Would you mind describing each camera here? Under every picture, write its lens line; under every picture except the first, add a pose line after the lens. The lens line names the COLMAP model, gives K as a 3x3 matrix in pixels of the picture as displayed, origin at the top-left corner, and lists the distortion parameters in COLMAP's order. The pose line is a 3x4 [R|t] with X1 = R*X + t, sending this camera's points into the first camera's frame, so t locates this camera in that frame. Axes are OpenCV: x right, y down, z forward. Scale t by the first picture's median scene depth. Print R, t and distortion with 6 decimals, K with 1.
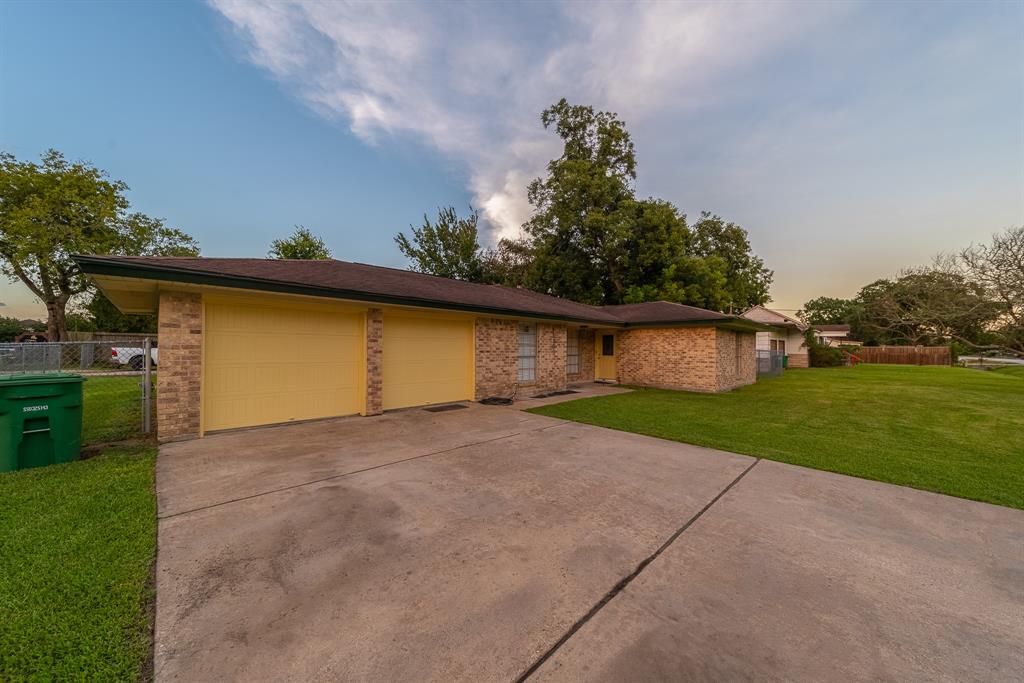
lens RADIAL K [[357.3, 0, 513.0], [0, 357.3, 345.1], [0, 0, 1]] dist [0.008472, 0.000059]
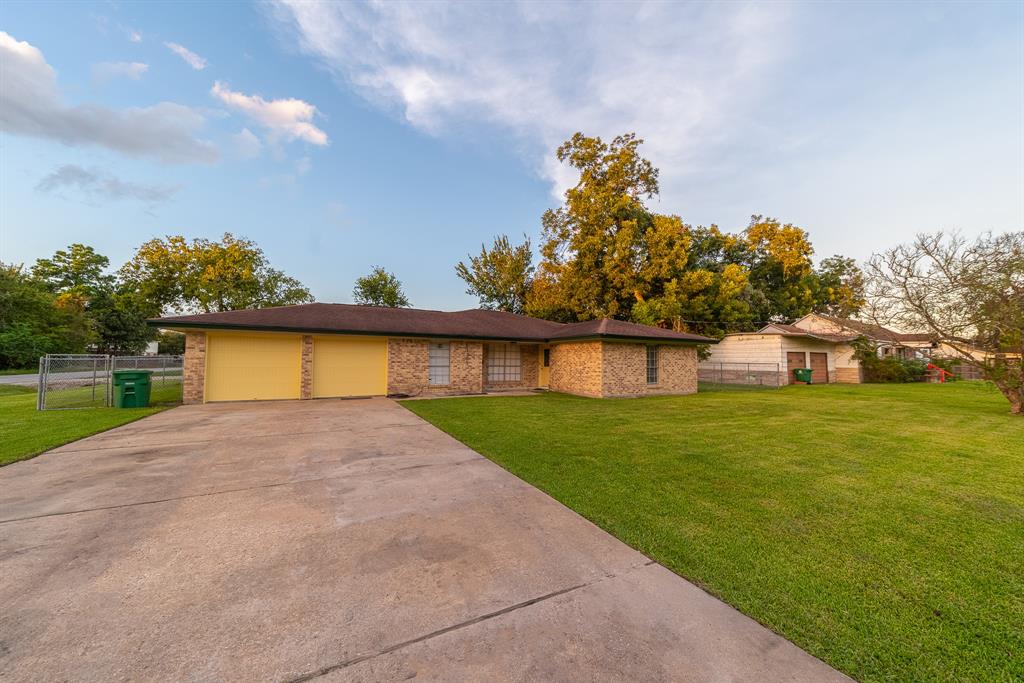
lens RADIAL K [[357.3, 0, 513.0], [0, 357.3, 345.1], [0, 0, 1]] dist [0.008472, 0.000059]
pose [[0.959288, -0.012469, -0.282153, 0.482619], [0.001420, 0.999225, -0.039329, 0.004773], [0.282425, 0.037327, 0.958563, -0.156796]]
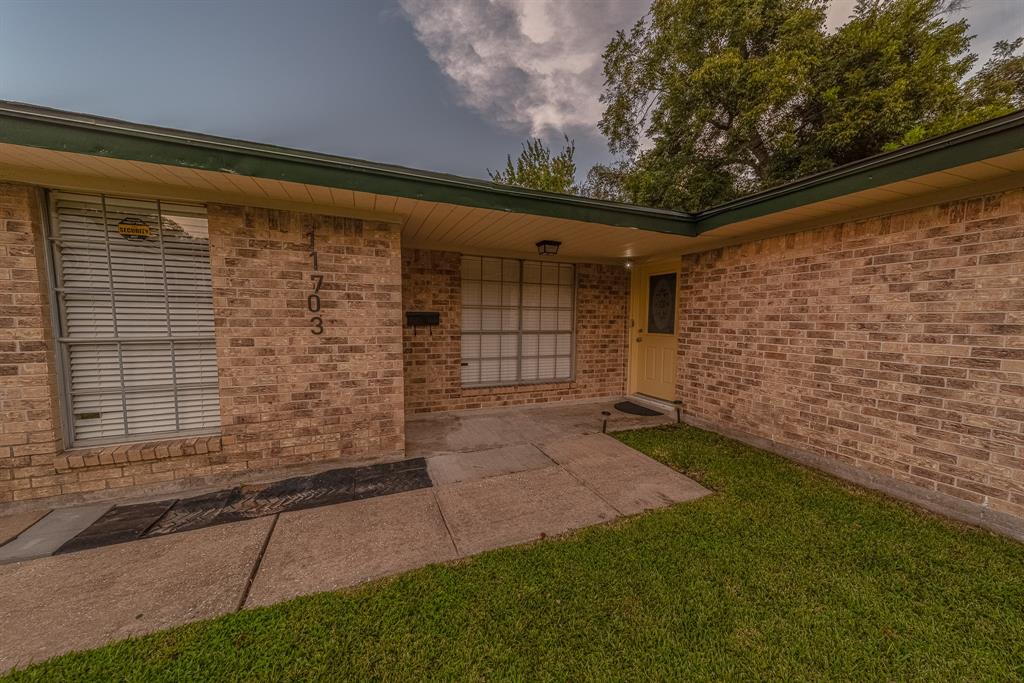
lens RADIAL K [[357.3, 0, 513.0], [0, 357.3, 345.1], [0, 0, 1]] dist [0.008472, 0.000059]
pose [[0.926459, 0.028166, -0.375340, 0.259327], [0.003699, 0.996467, 0.083905, 0.010132], [0.376377, -0.079123, 0.923082, 0.605261]]
